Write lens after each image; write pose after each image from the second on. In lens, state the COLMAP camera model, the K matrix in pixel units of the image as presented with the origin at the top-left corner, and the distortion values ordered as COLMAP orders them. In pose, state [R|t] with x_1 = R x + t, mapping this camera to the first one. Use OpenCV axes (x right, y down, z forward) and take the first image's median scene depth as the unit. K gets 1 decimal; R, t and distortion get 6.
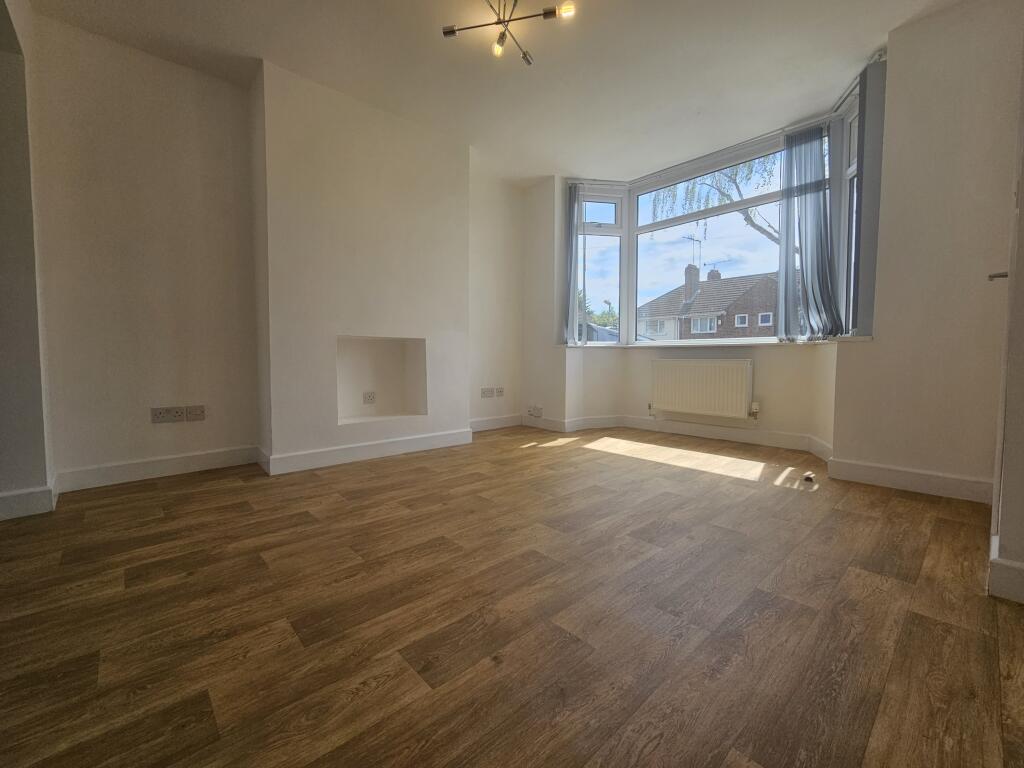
lens RADIAL K [[424.1, 0, 514.2], [0, 424.1, 376.2], [0, 0, 1]] dist [0.000543, 0.000194]
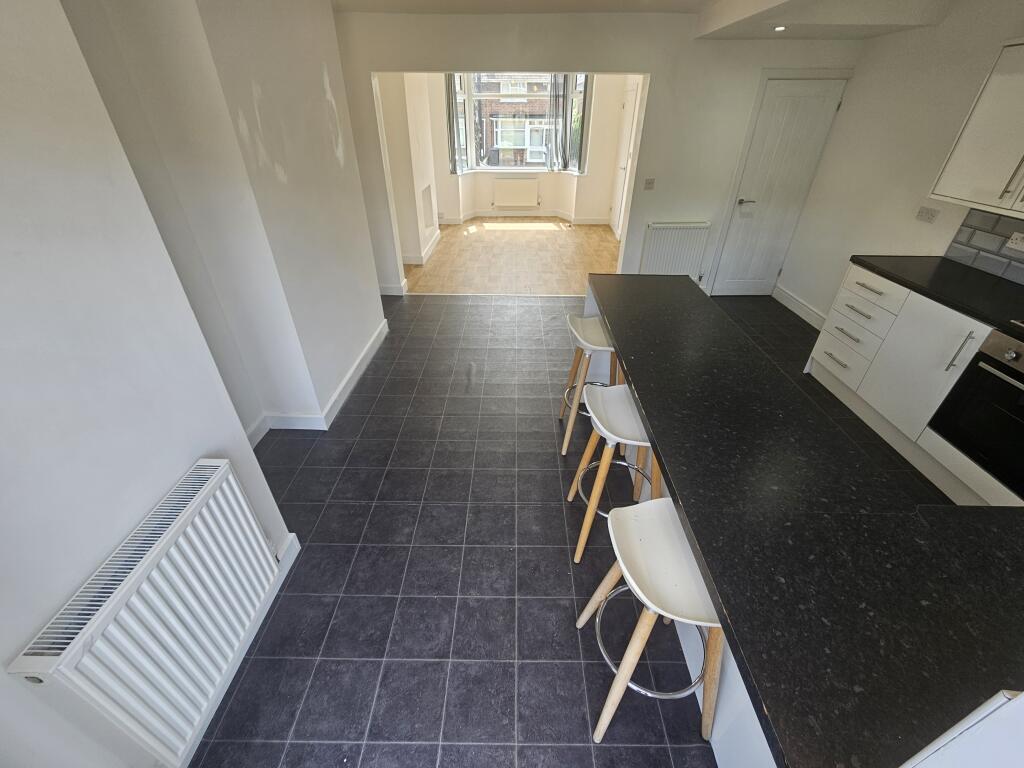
lens RADIAL K [[424.1, 0, 508.9], [0, 424.1, 393.8], [0, 0, 1]] dist [0.000543, 0.000194]
pose [[0.684258, -0.408160, 0.604315, -2.396968], [0.035013, 0.846124, 0.531835, -0.465673], [-0.728399, -0.342754, 0.593258, -1.155235]]
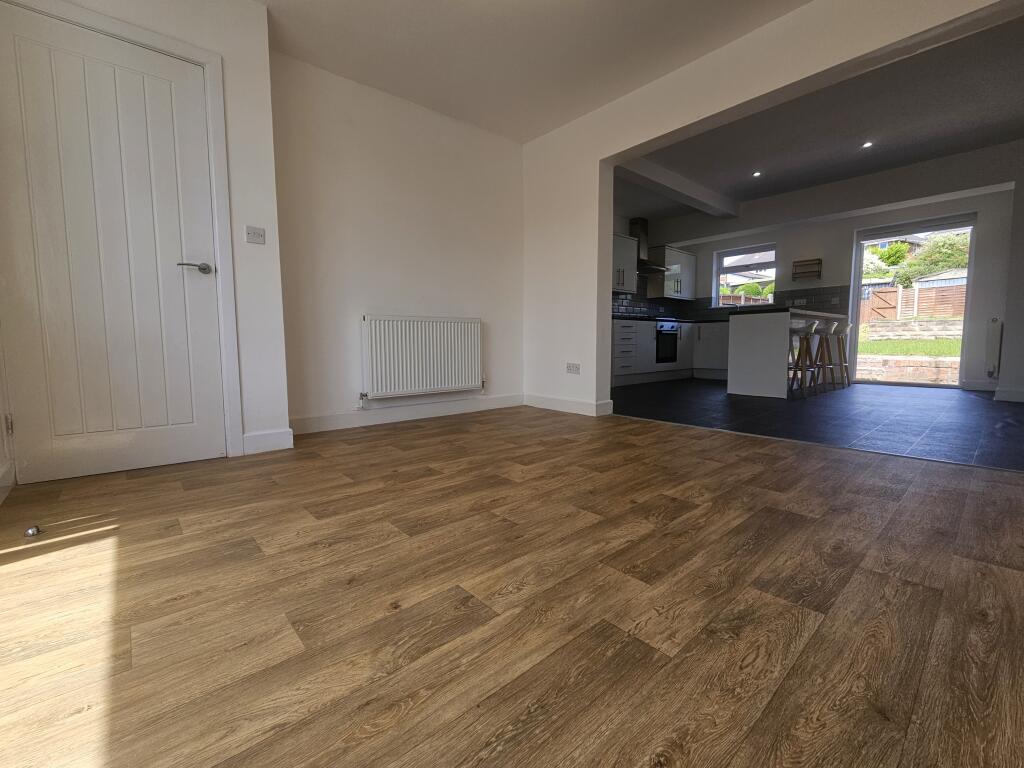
lens RADIAL K [[436.6, 0, 497.8], [0, 436.6, 381.8], [0, 0, 1]] dist [-0.014133, 0.000939]
pose [[-0.998879, -0.000698, 0.047340, -0.193883], [0.005941, 0.990141, 0.139945, -0.011438], [-0.046971, 0.140070, -0.989027, 0.923224]]
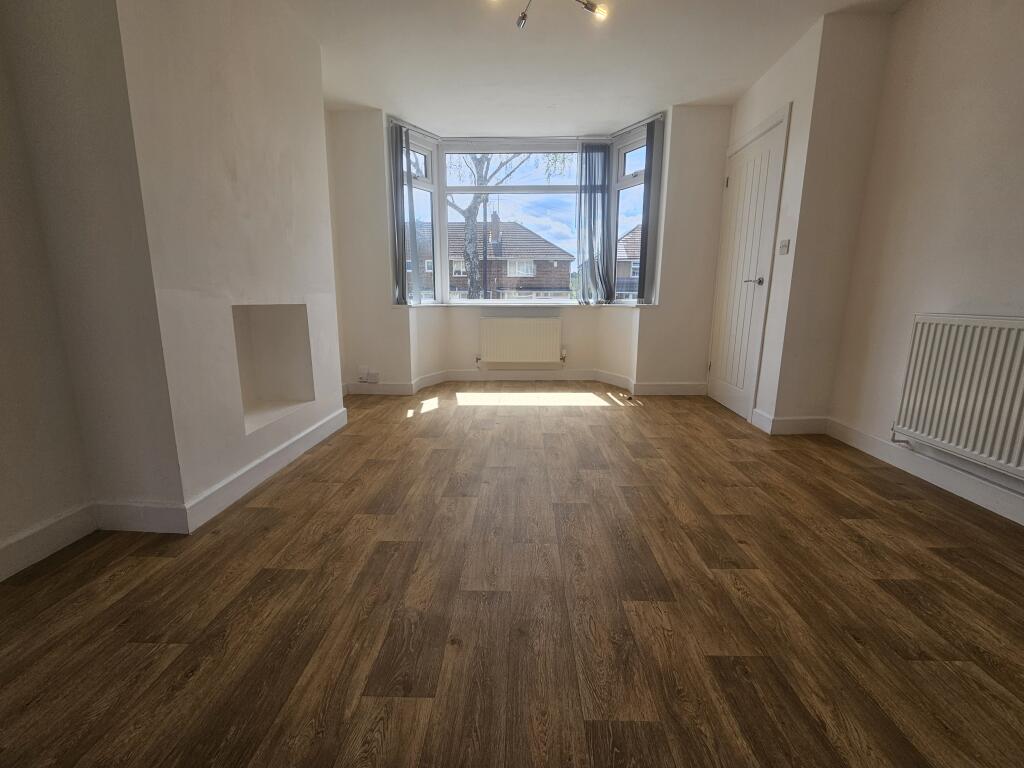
lens RADIAL K [[424.1, 0, 508.6], [0, 424.1, 383.1], [0, 0, 1]] dist [0.000543, 0.000194]
pose [[0.698957, -0.144117, 0.700492, -0.814474], [0.034970, 0.985201, 0.167799, -0.102676], [-0.714308, -0.092788, 0.693653, 0.285034]]
